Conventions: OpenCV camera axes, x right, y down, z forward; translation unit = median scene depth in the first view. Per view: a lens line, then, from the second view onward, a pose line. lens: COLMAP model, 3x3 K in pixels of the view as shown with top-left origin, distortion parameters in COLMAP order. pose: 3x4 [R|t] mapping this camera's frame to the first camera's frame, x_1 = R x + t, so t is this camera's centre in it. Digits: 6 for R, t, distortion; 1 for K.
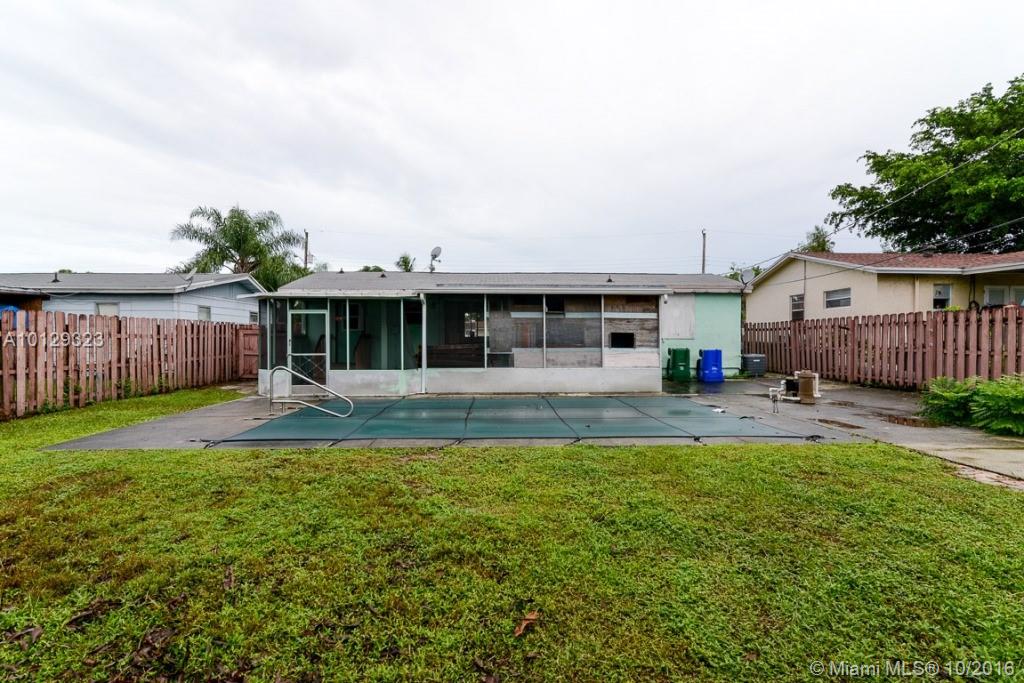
lens RADIAL K [[474.5, 0, 511.1], [0, 474.5, 342.9], [0, 0, 1]] dist [-0.010487, 0.001119]
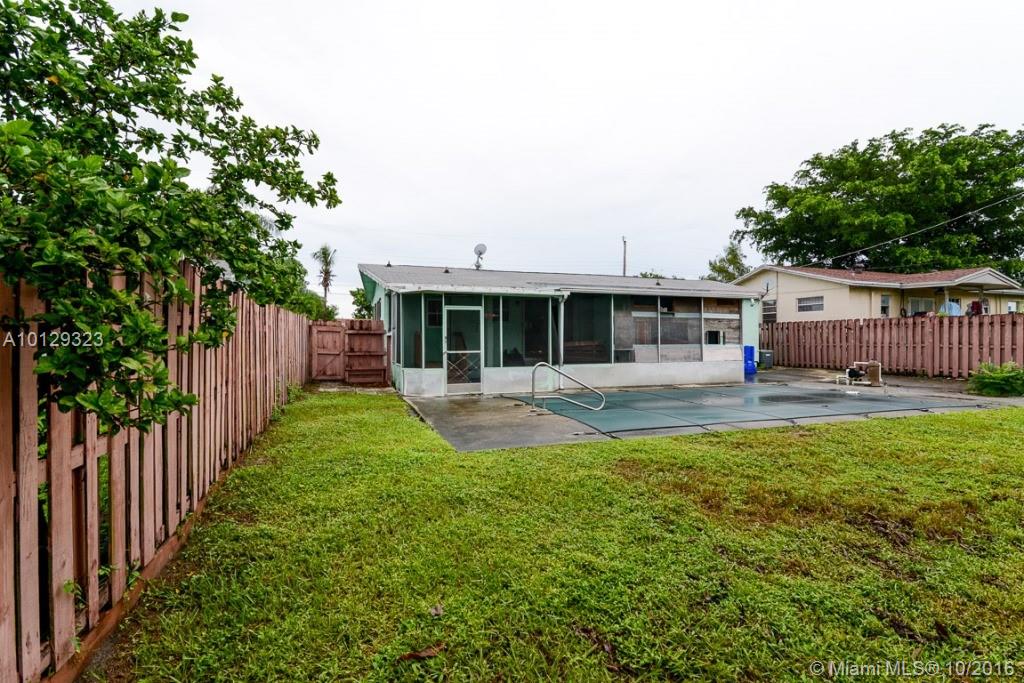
lens RADIAL K [[474.5, 0, 553.5], [0, 474.5, 335.6], [0, 0, 1]] dist [-0.010487, 0.001119]
pose [[0.957108, 0.001438, 0.289728, -0.469852], [0.002381, 0.999915, -0.012828, 0.003322], [-0.289721, 0.012968, 0.957023, 0.016452]]
